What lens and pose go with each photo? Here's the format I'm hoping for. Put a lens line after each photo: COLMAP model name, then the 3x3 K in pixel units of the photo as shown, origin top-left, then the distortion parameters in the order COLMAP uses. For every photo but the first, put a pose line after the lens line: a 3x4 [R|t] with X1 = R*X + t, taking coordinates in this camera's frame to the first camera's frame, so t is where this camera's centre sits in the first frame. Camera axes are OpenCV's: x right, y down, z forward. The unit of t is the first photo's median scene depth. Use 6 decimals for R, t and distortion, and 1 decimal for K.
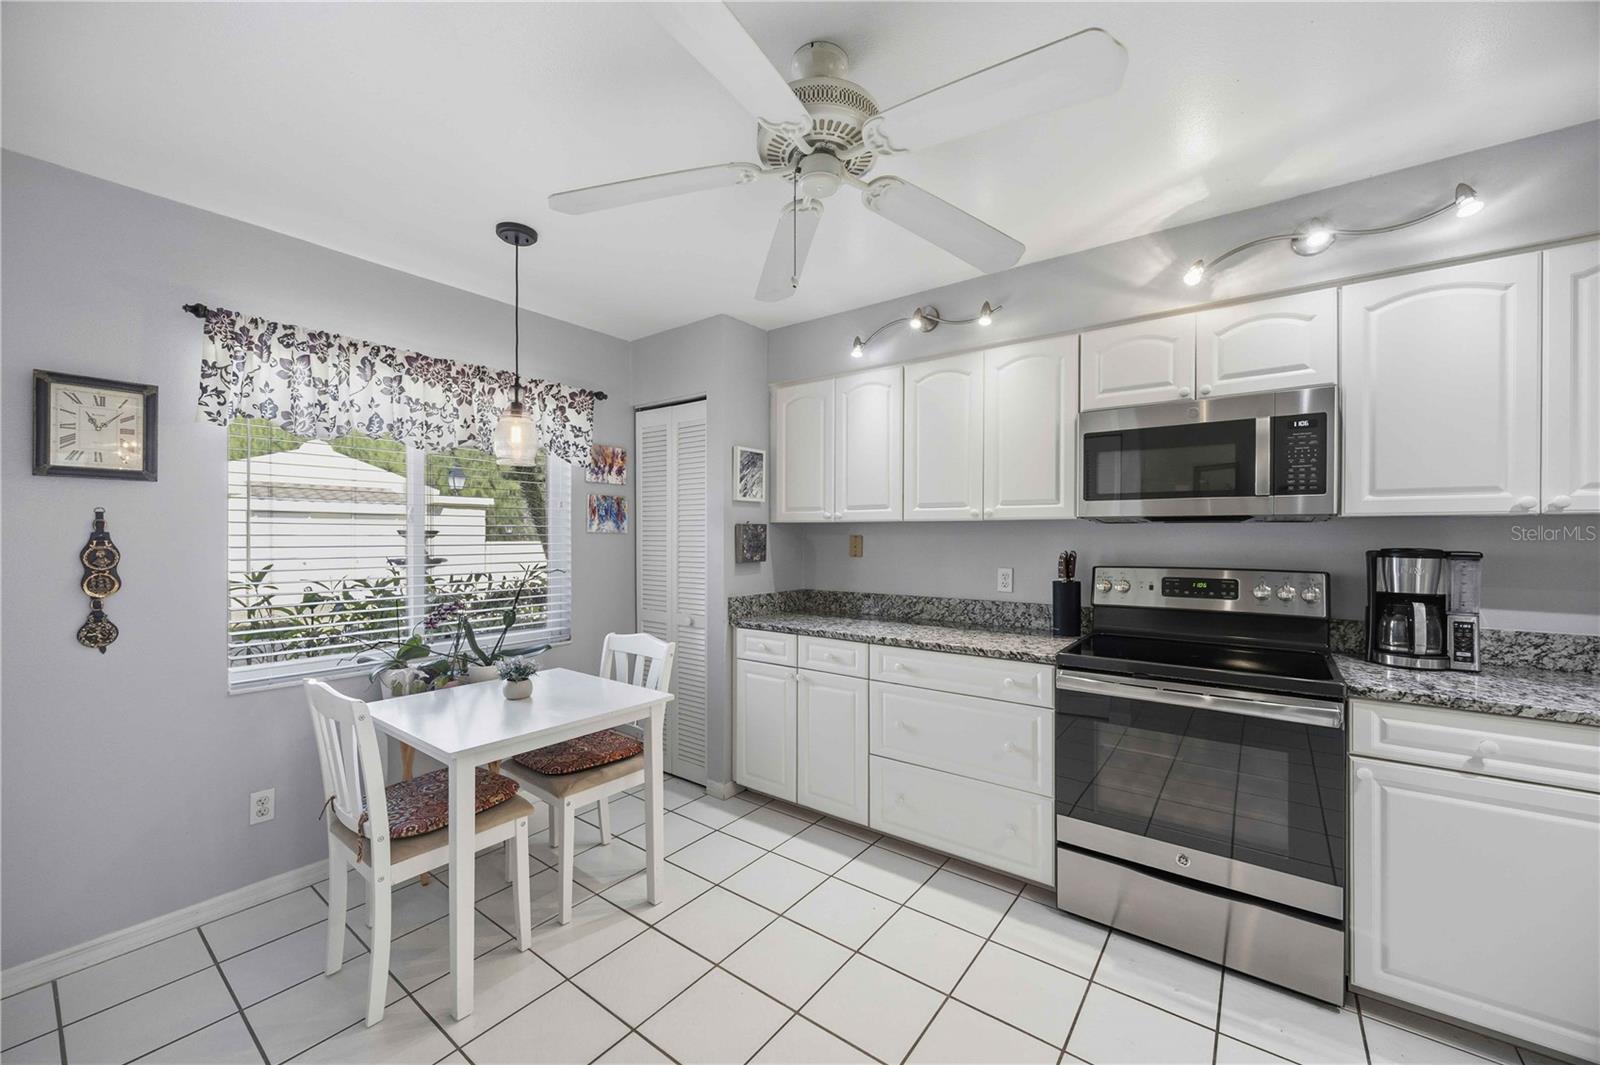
lens RADIAL K [[612.0, 0, 801.7], [0, 612.0, 537.2], [0, 0, 1]] dist [-0.002016, -0.000493]
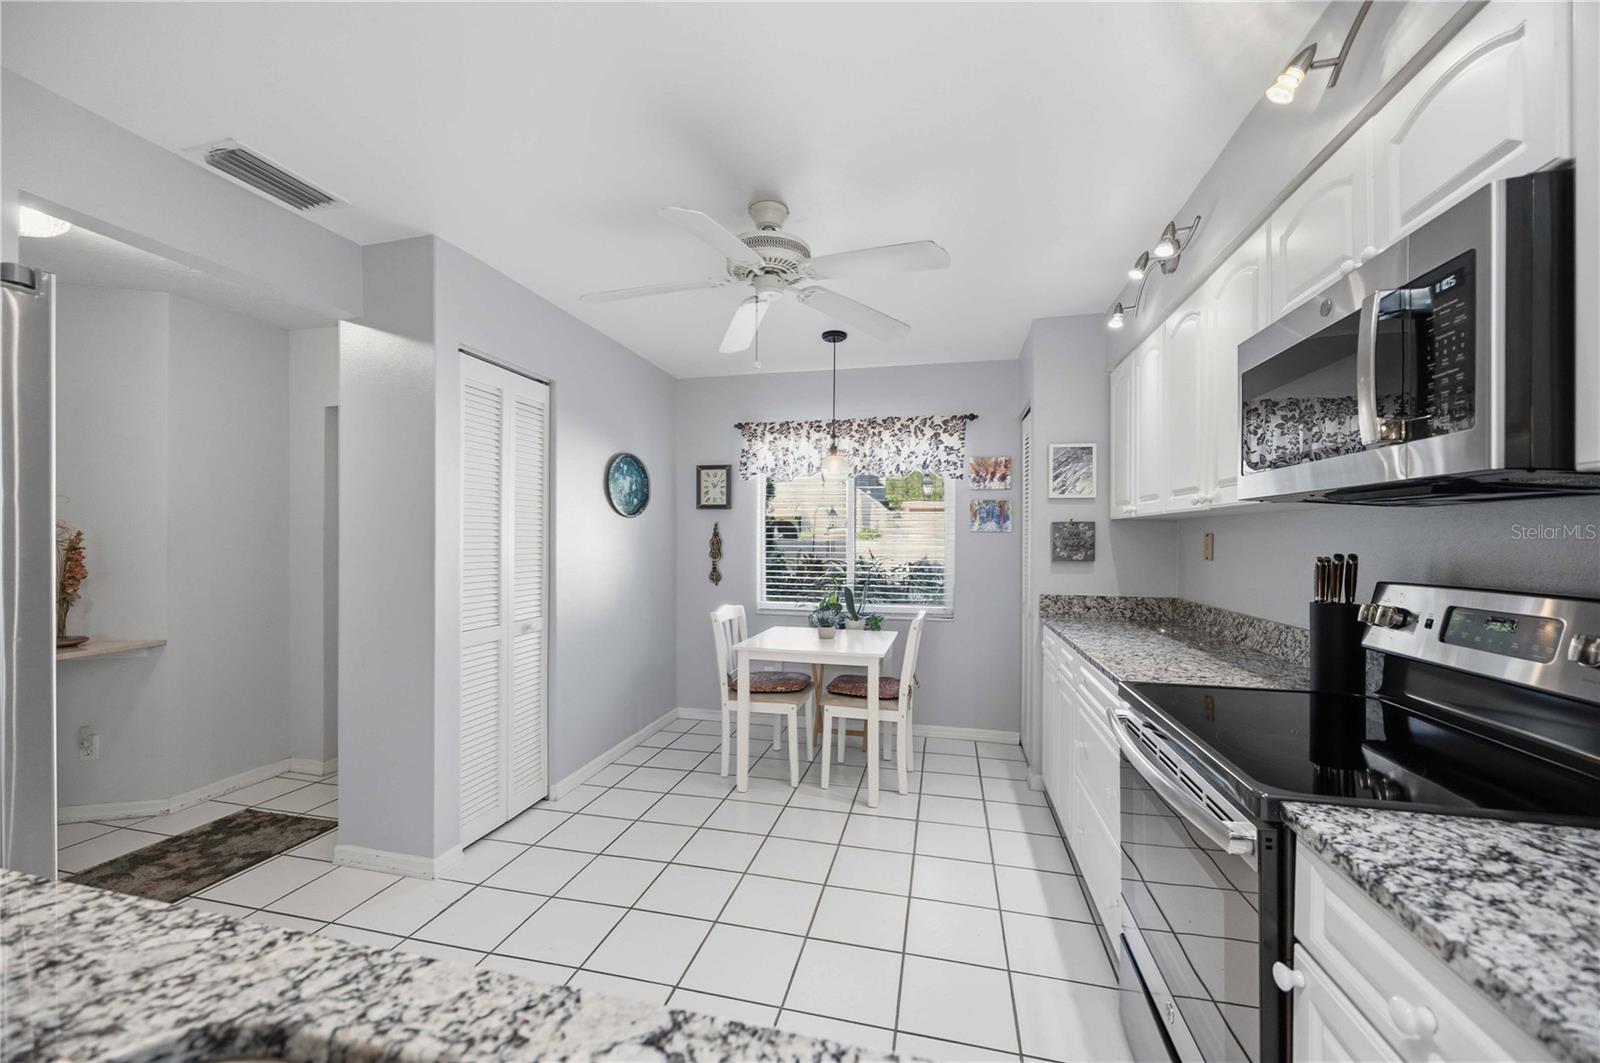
lens RADIAL K [[612.0, 0, 793.0], [0, 612.0, 539.7], [0, 0, 1]] dist [-0.002016, -0.000493]
pose [[0.398581, 0.003531, -0.917126, 0.850056], [-0.006961, 0.999975, 0.000825, 0.012613], [0.917107, 0.006056, 0.398596, 0.281472]]
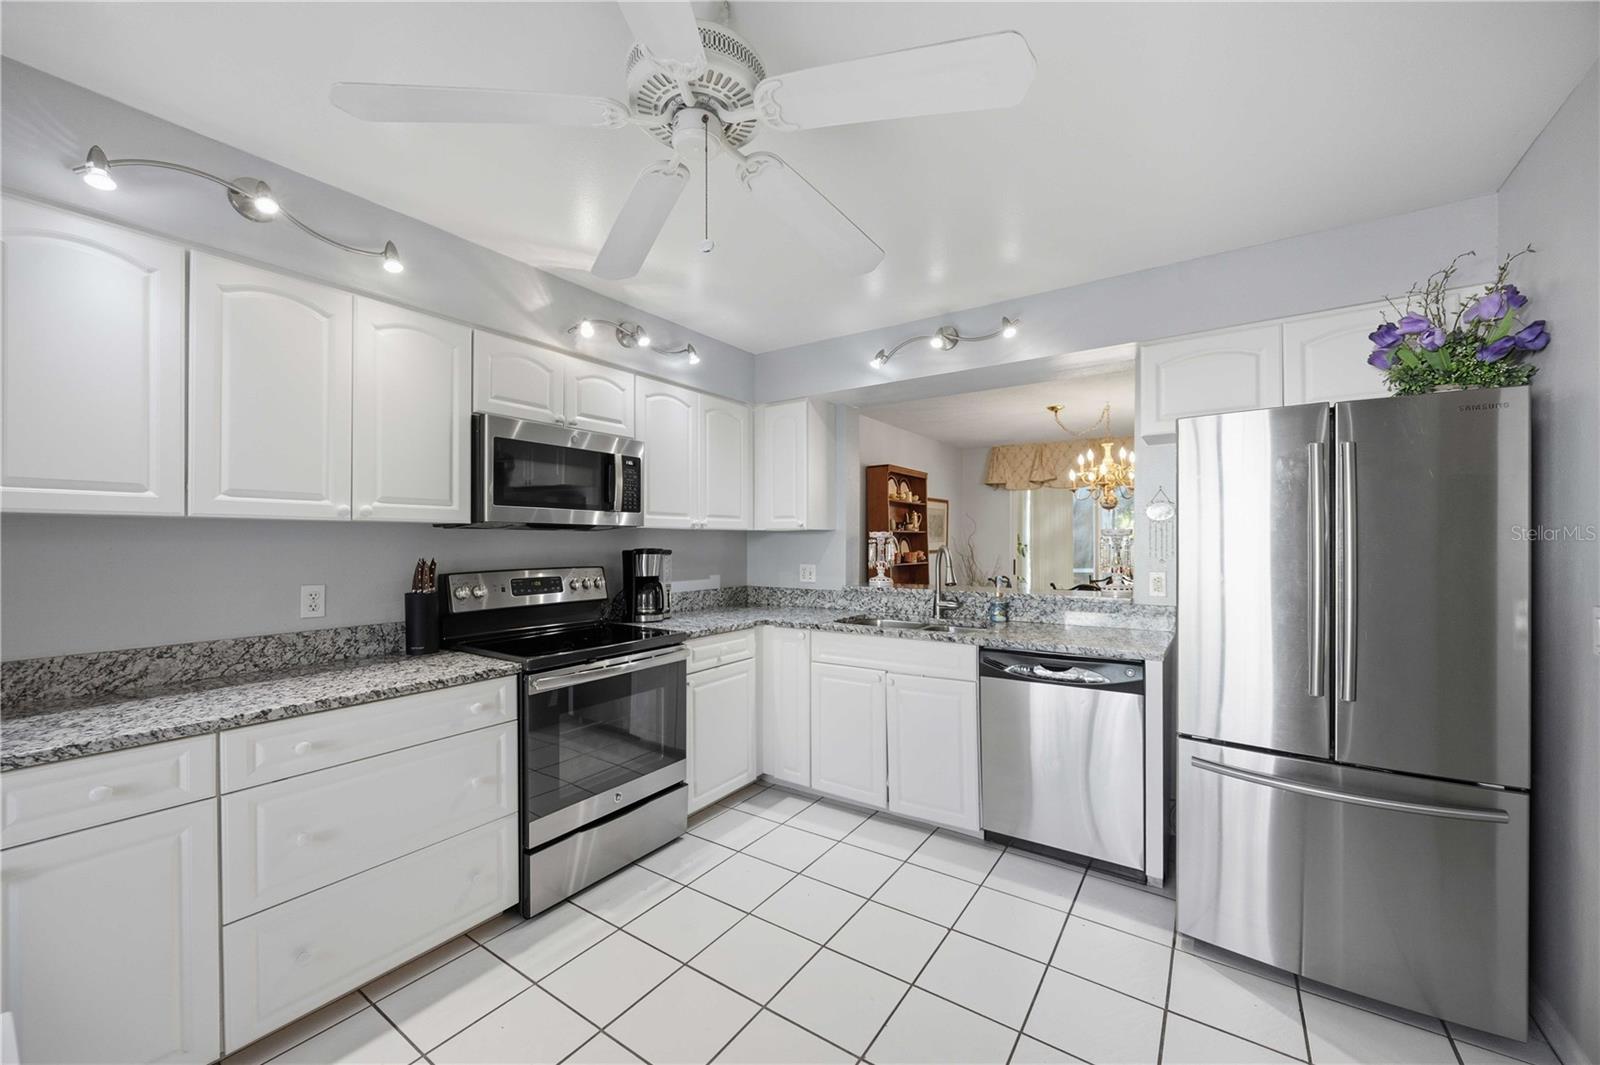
lens RADIAL K [[612.0, 0, 795.8], [0, 612.0, 539.7], [0, 0, 1]] dist [-0.002016, -0.000493]
pose [[-0.035298, 0.001936, 0.999375, -0.521506], [0.005678, 0.999982, -0.001737, 0.000262], [-0.999361, 0.005613, -0.035309, 0.538360]]
